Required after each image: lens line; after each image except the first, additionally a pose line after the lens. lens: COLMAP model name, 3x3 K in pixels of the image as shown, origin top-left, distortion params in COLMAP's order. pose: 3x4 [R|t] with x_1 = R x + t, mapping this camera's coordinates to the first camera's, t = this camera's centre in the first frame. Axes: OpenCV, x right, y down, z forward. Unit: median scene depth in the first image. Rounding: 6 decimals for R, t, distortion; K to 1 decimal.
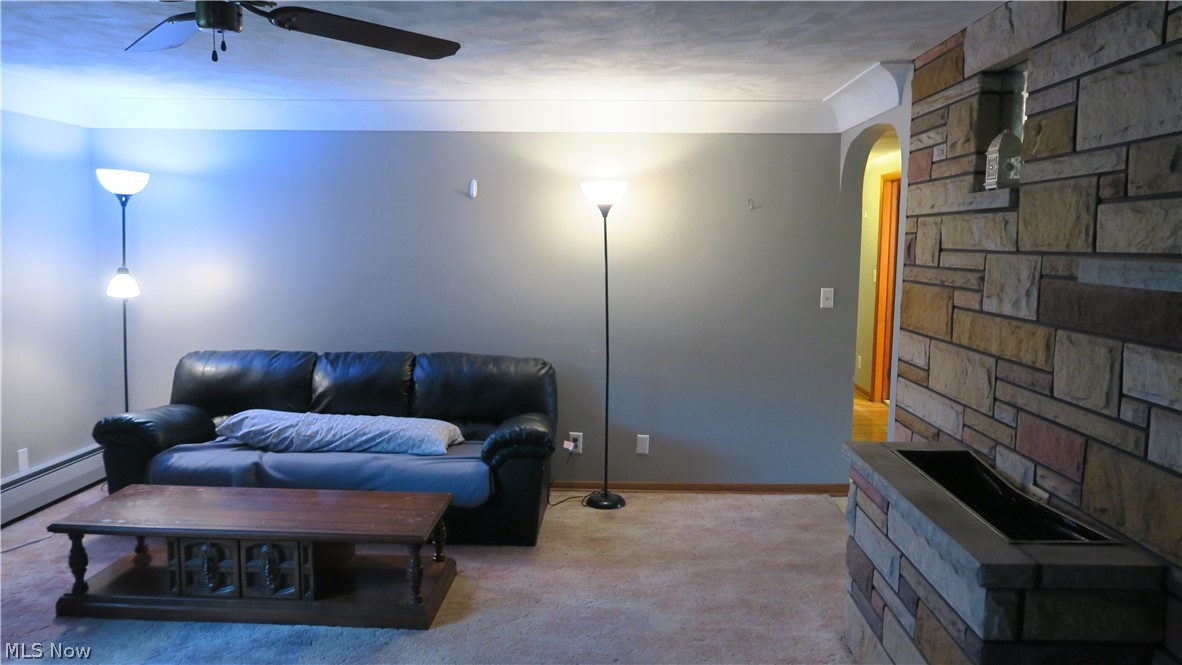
lens RADIAL K [[817.2, 0, 590.6], [0, 817.2, 333.3], [0, 0, 1]] dist [-0.004746, -0.000561]
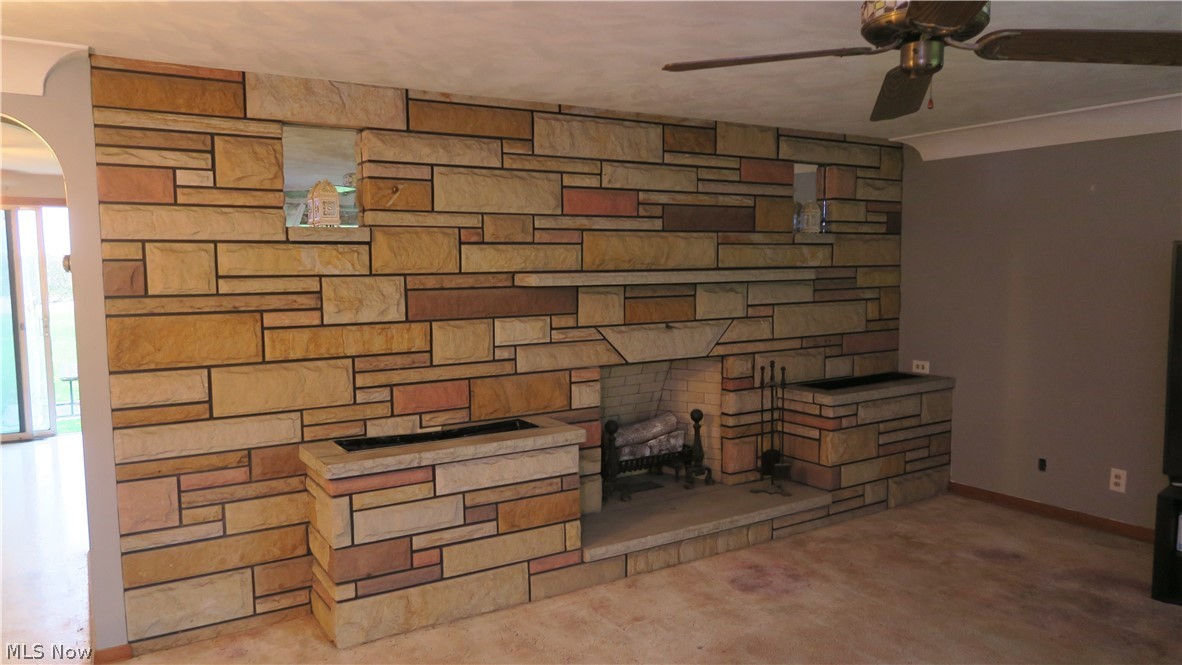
lens RADIAL K [[817.2, 0, 591.2], [0, 817.2, 330.8], [0, 0, 1]] dist [-0.004746, -0.000561]
pose [[-0.563811, -0.069873, 0.822943, -0.798069], [0.097158, 0.983885, 0.150103, -0.173390], [-0.820169, 0.164585, -0.547936, 1.435015]]
